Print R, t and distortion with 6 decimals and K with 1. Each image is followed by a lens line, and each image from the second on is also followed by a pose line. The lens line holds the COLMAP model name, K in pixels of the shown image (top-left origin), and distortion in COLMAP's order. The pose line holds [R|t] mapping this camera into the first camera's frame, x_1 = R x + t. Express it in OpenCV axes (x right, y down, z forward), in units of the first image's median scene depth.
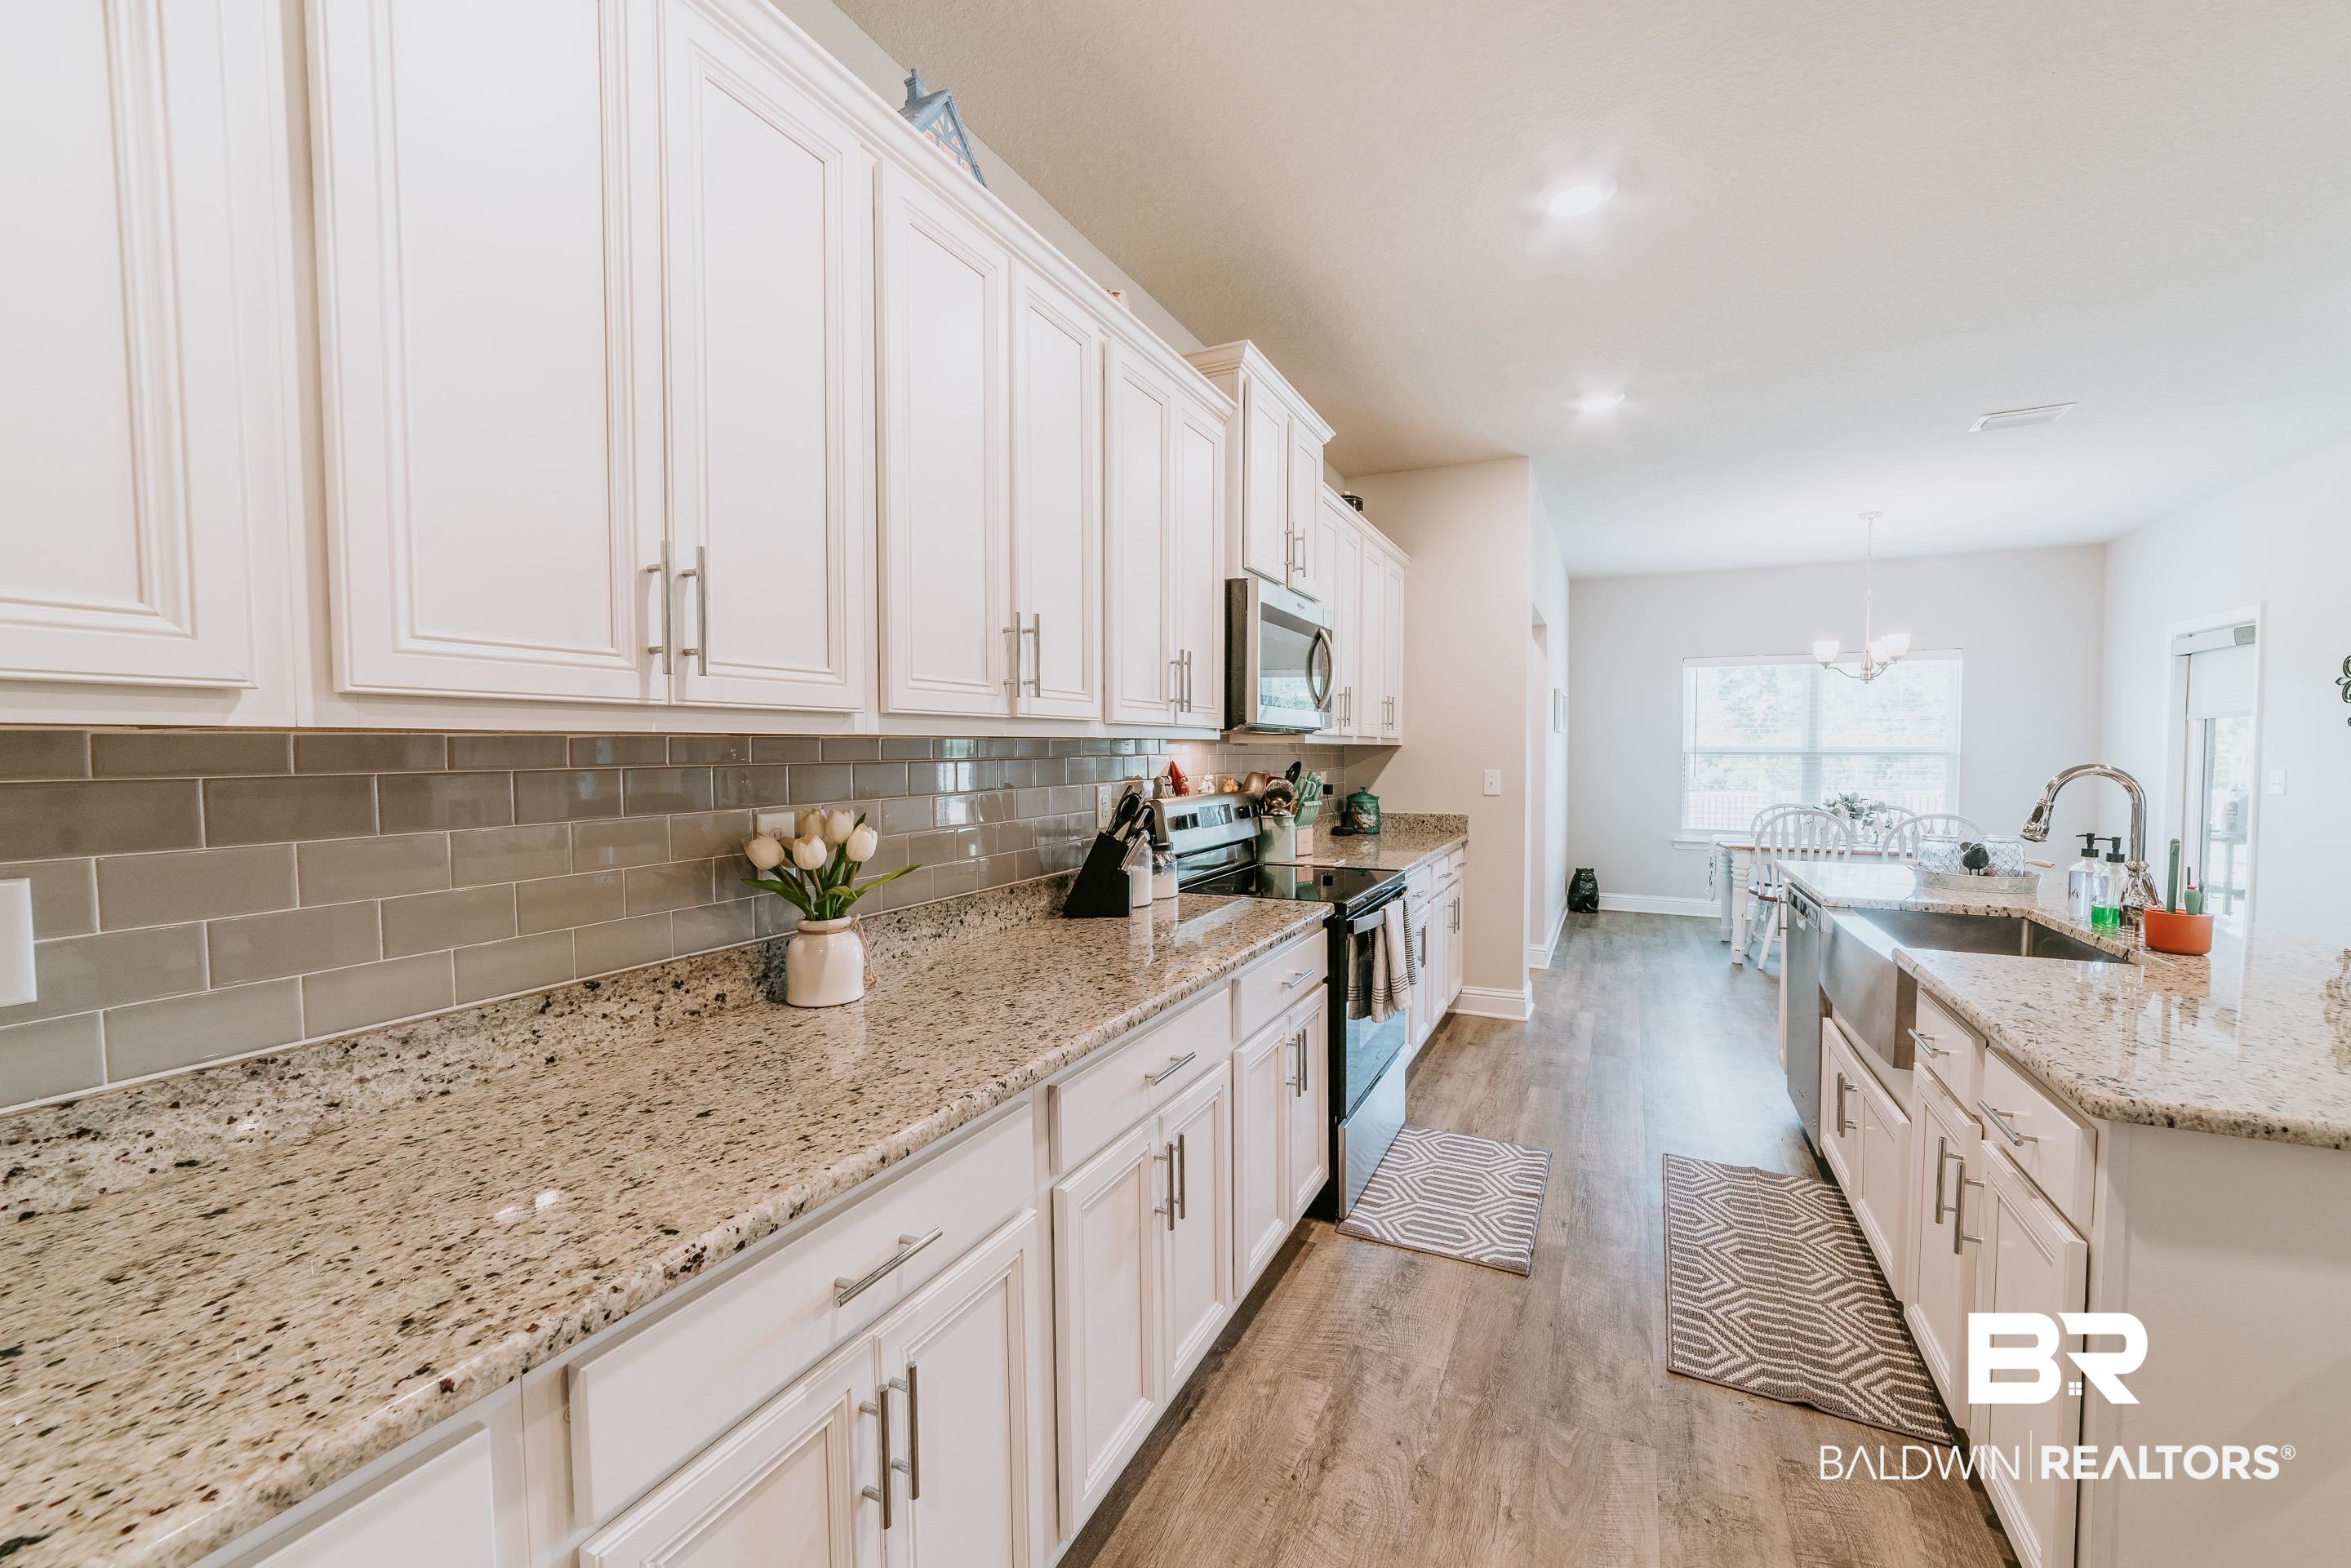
lens RADIAL K [[928.4, 0, 1187.1], [0, 928.4, 788.2], [0, 0, 1]] dist [-0.023885, 0.010214]
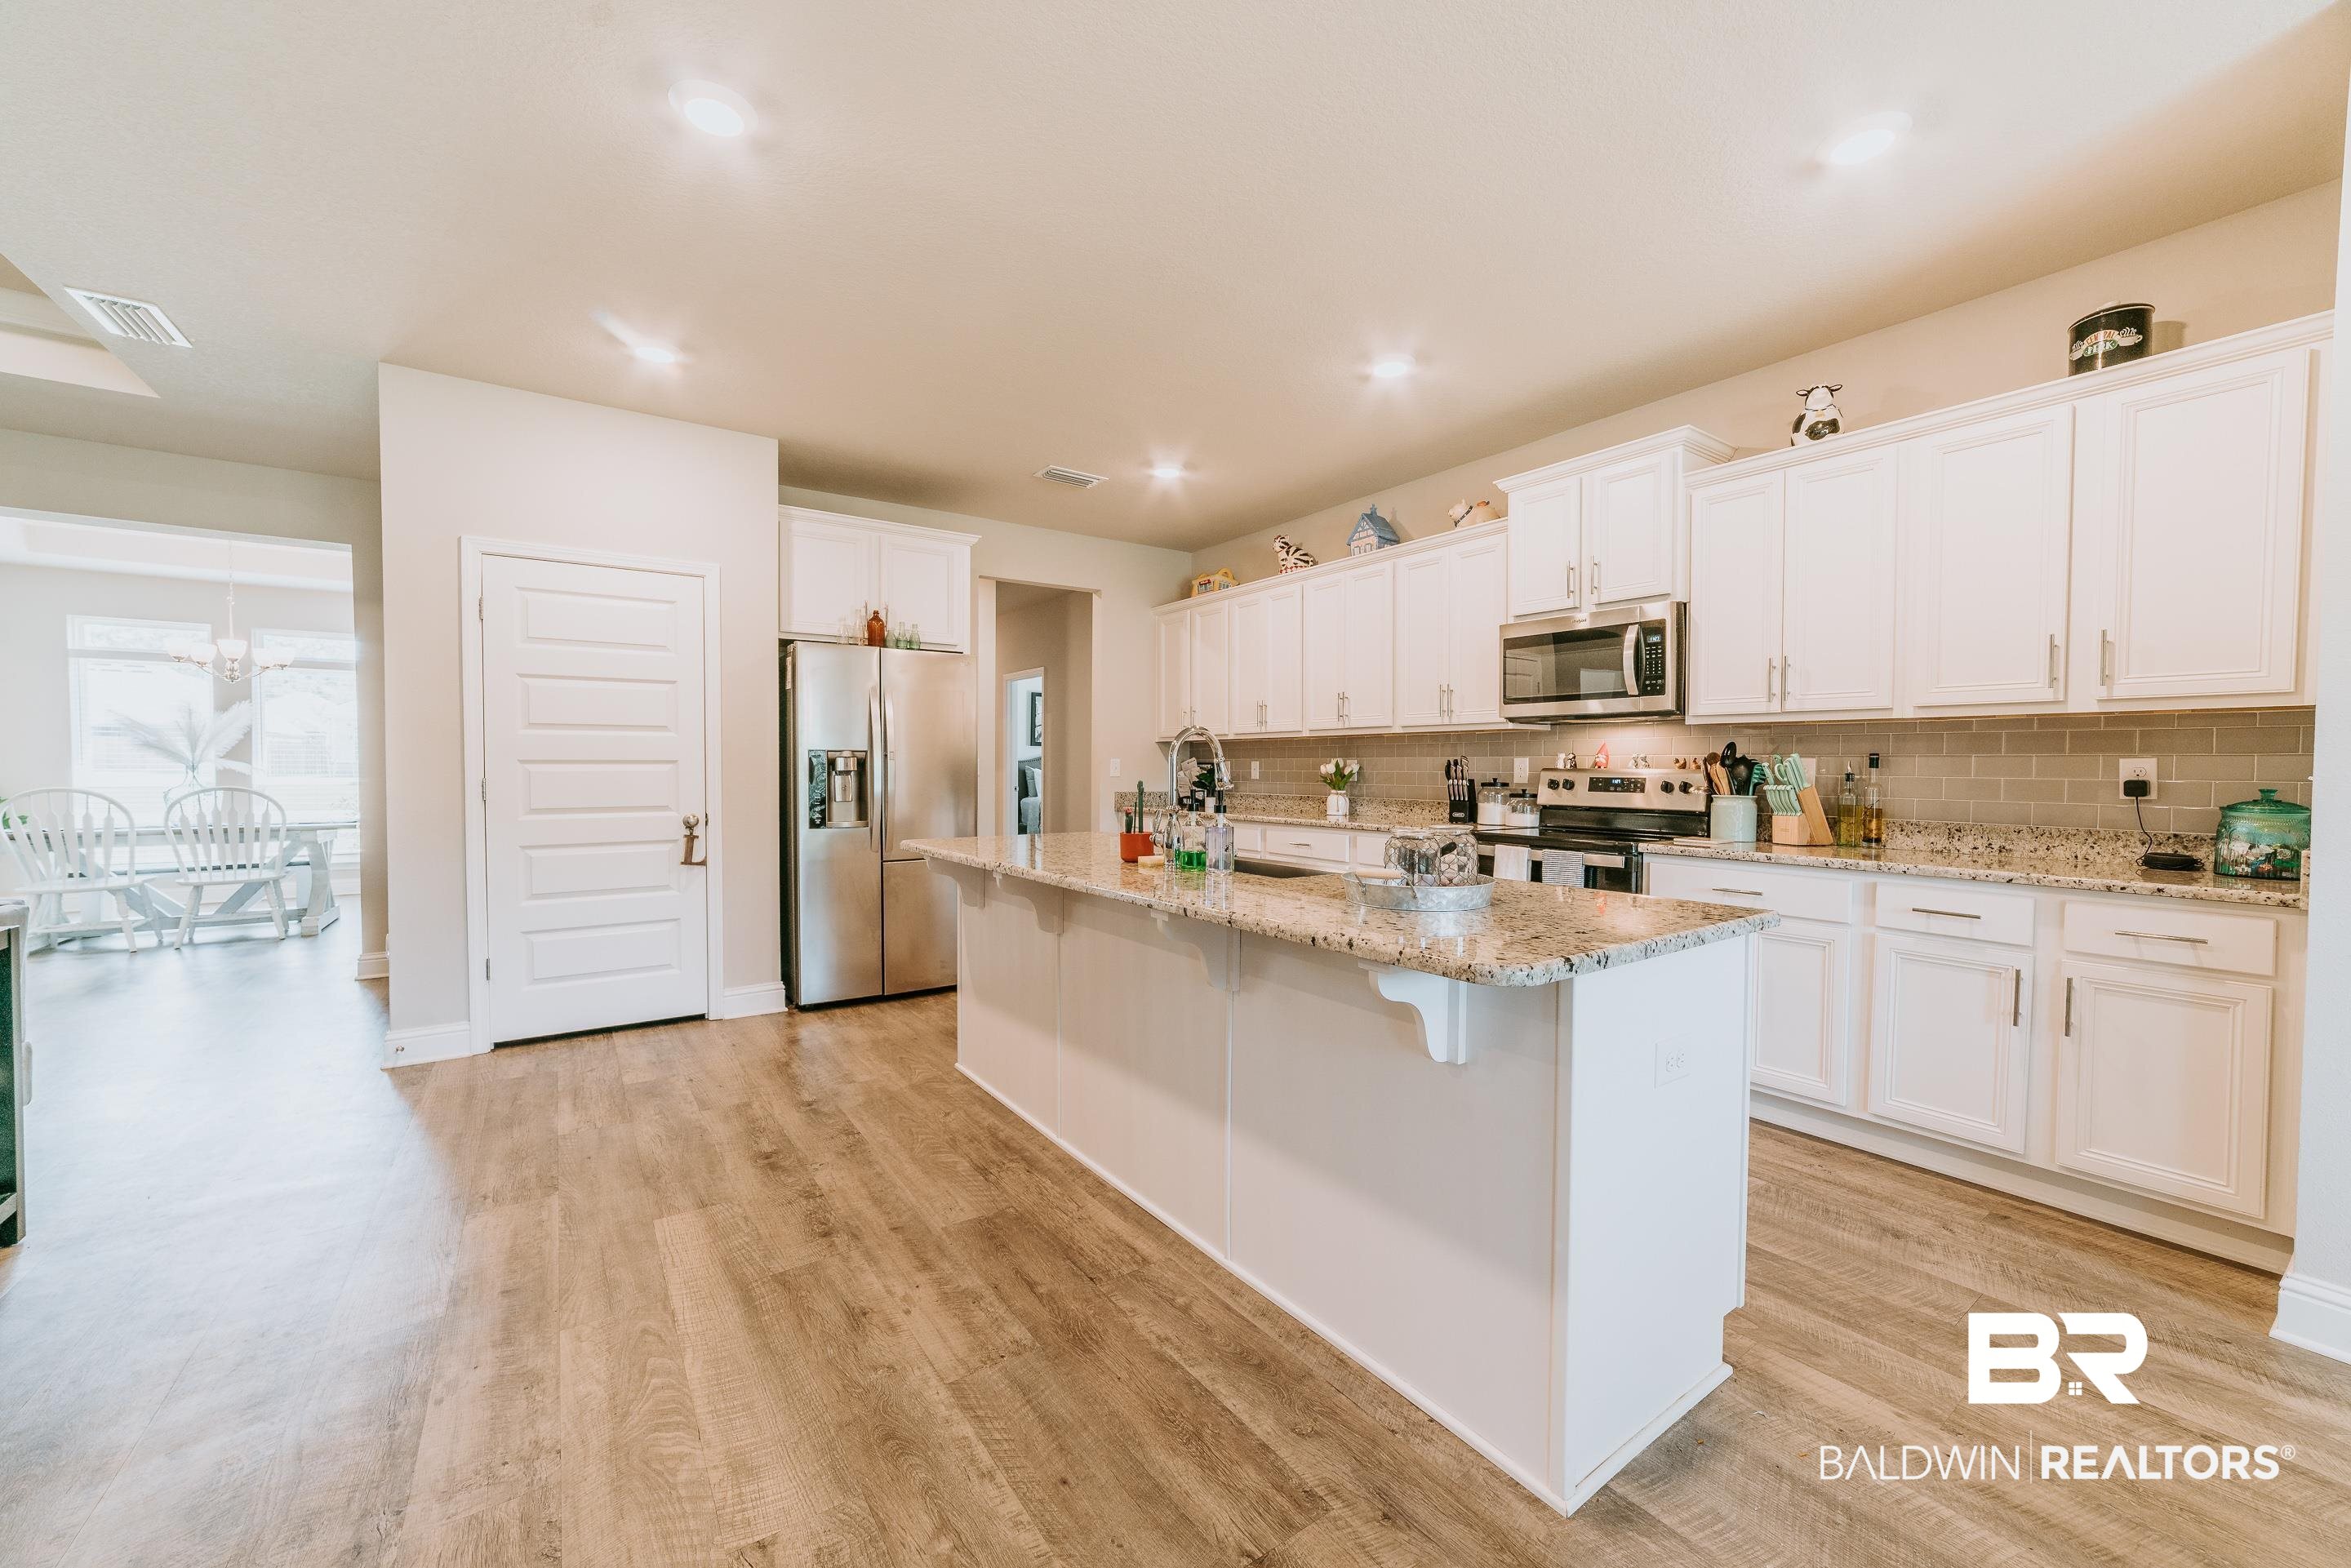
lens RADIAL K [[911.3, 0, 1184.9], [0, 911.3, 785.9], [0, 0, 1]] dist [-0.023349, 0.010491]
pose [[-0.490461, 0.017674, -0.871284, 2.360823], [-0.042142, 0.998144, 0.043970, 0.000811], [0.870443, 0.058283, -0.488806, 1.822655]]
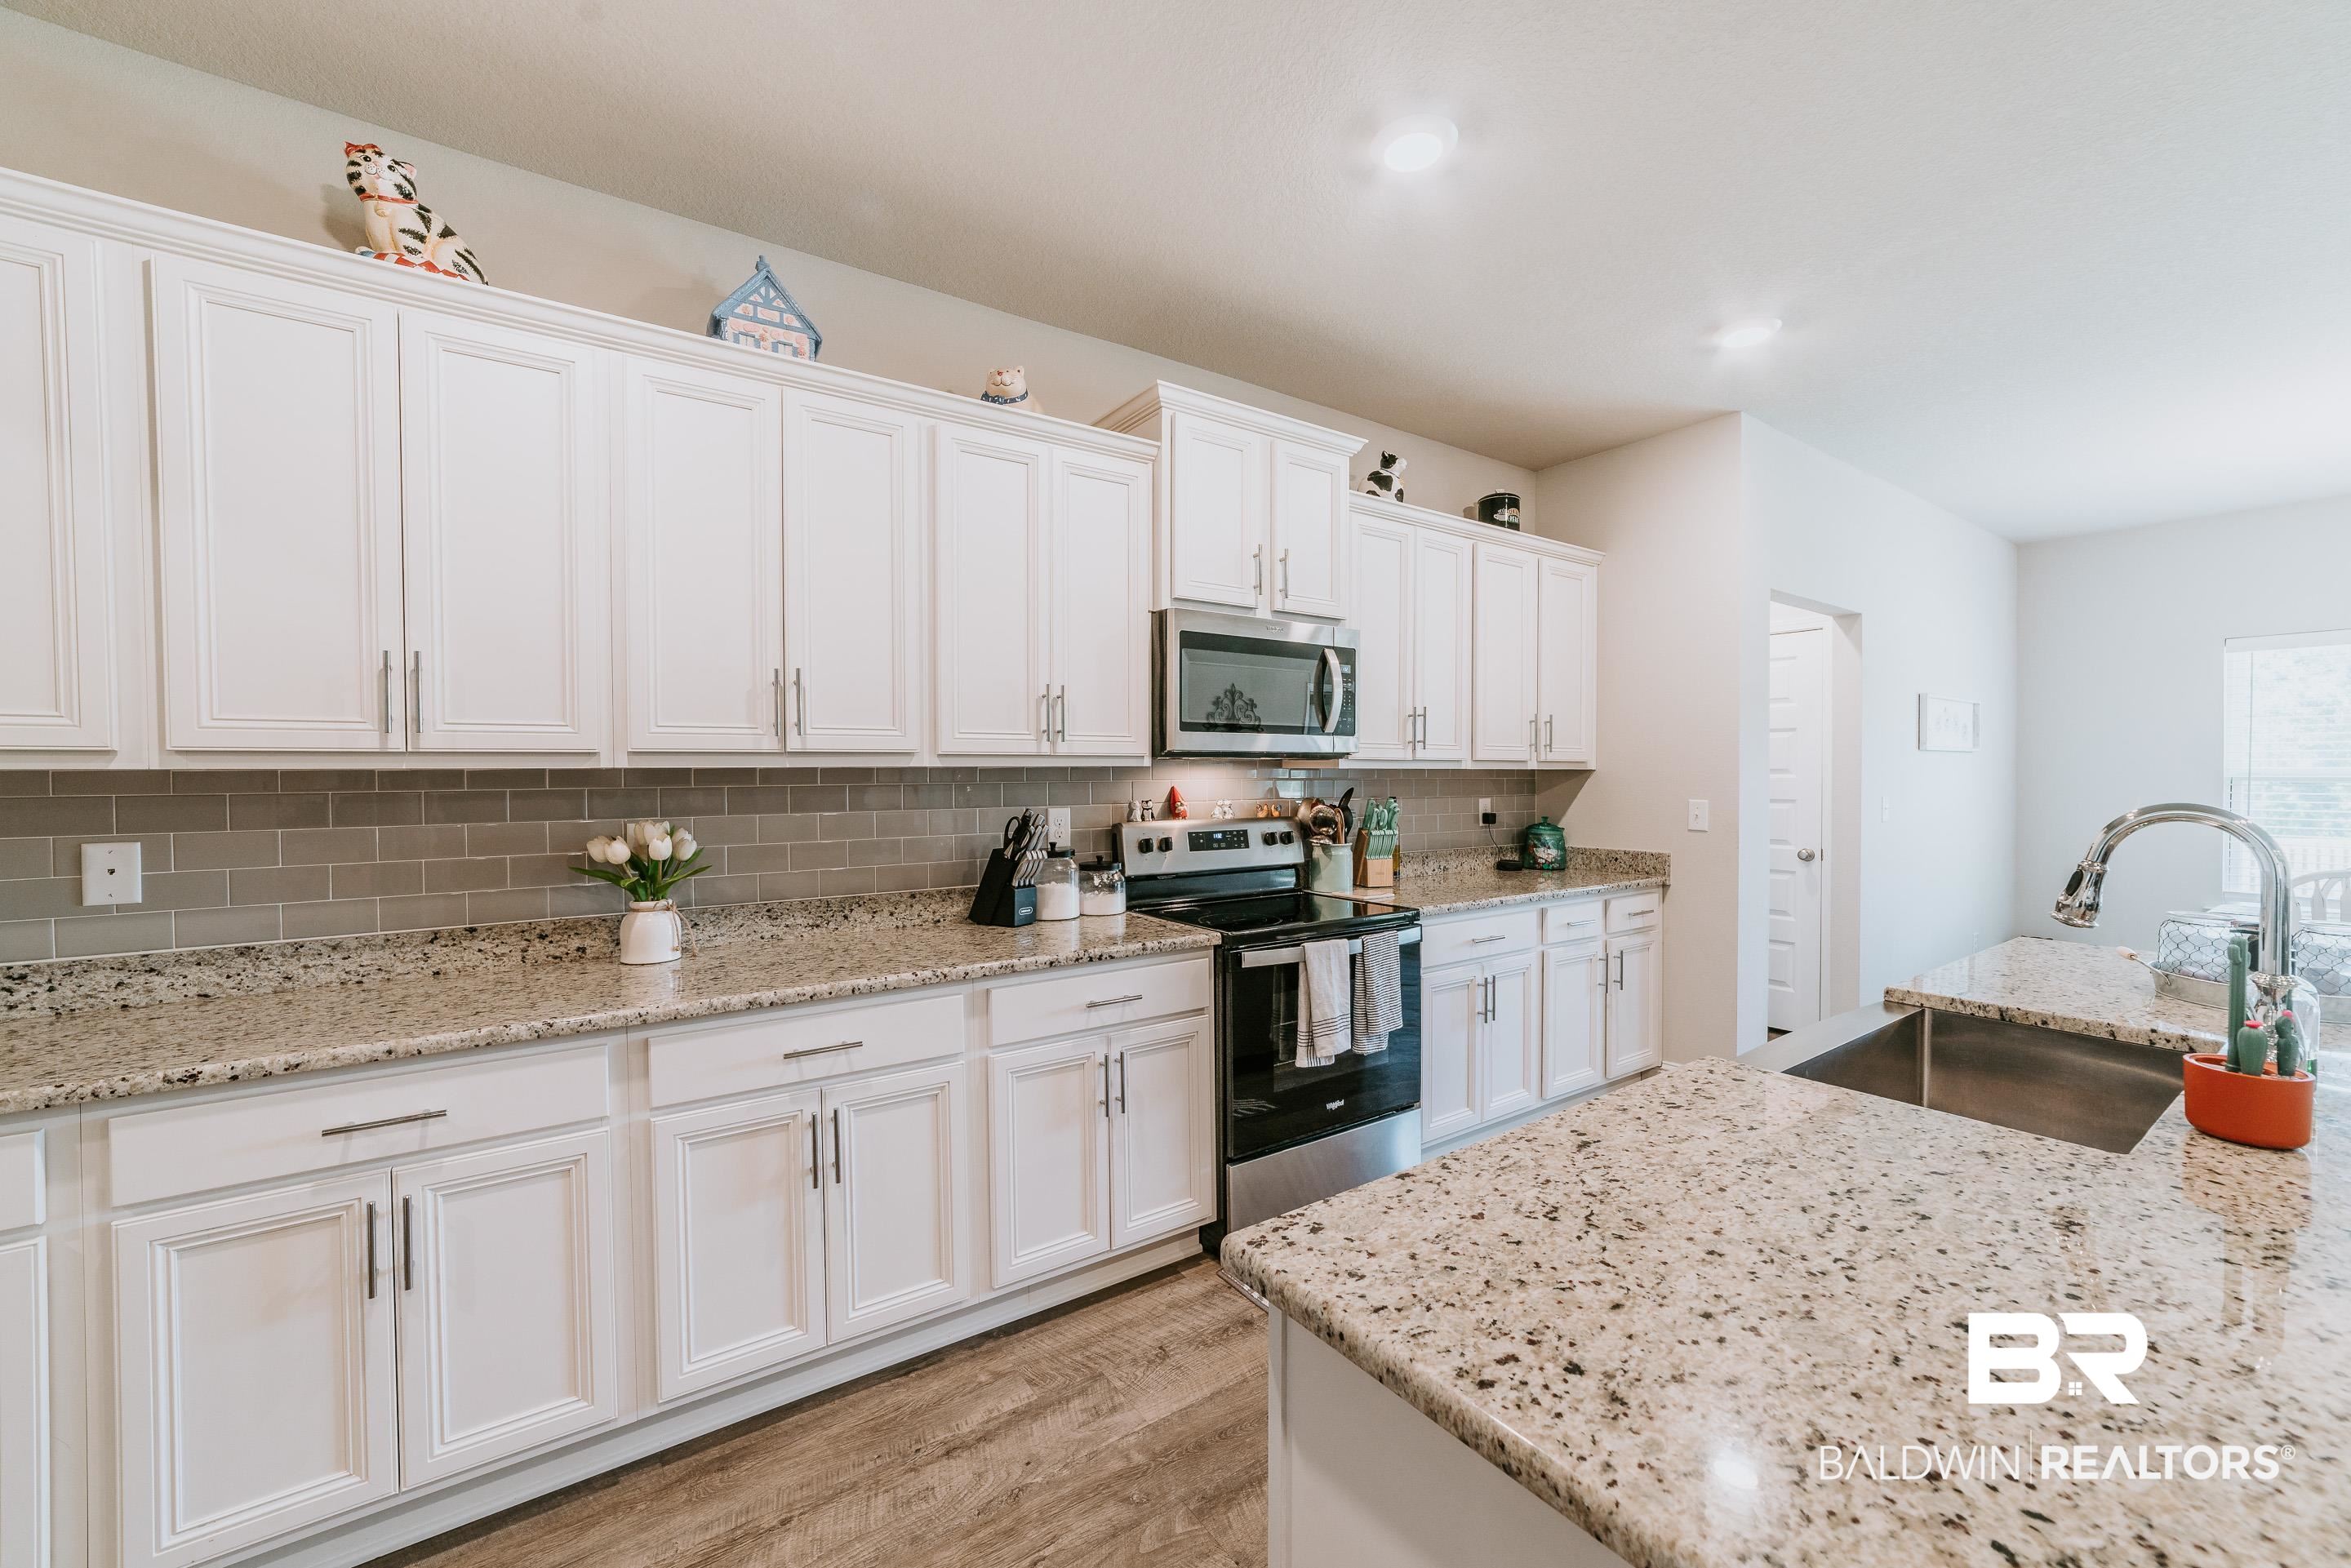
lens RADIAL K [[911.3, 0, 1184.9], [0, 911.3, 785.9], [0, 0, 1]] dist [-0.023349, 0.010491]
pose [[0.865794, 0.006289, -0.500361, 0.826703], [-0.019361, 0.999593, -0.020938, -0.014680], [0.500026, 0.027816, 0.865564, 0.196153]]
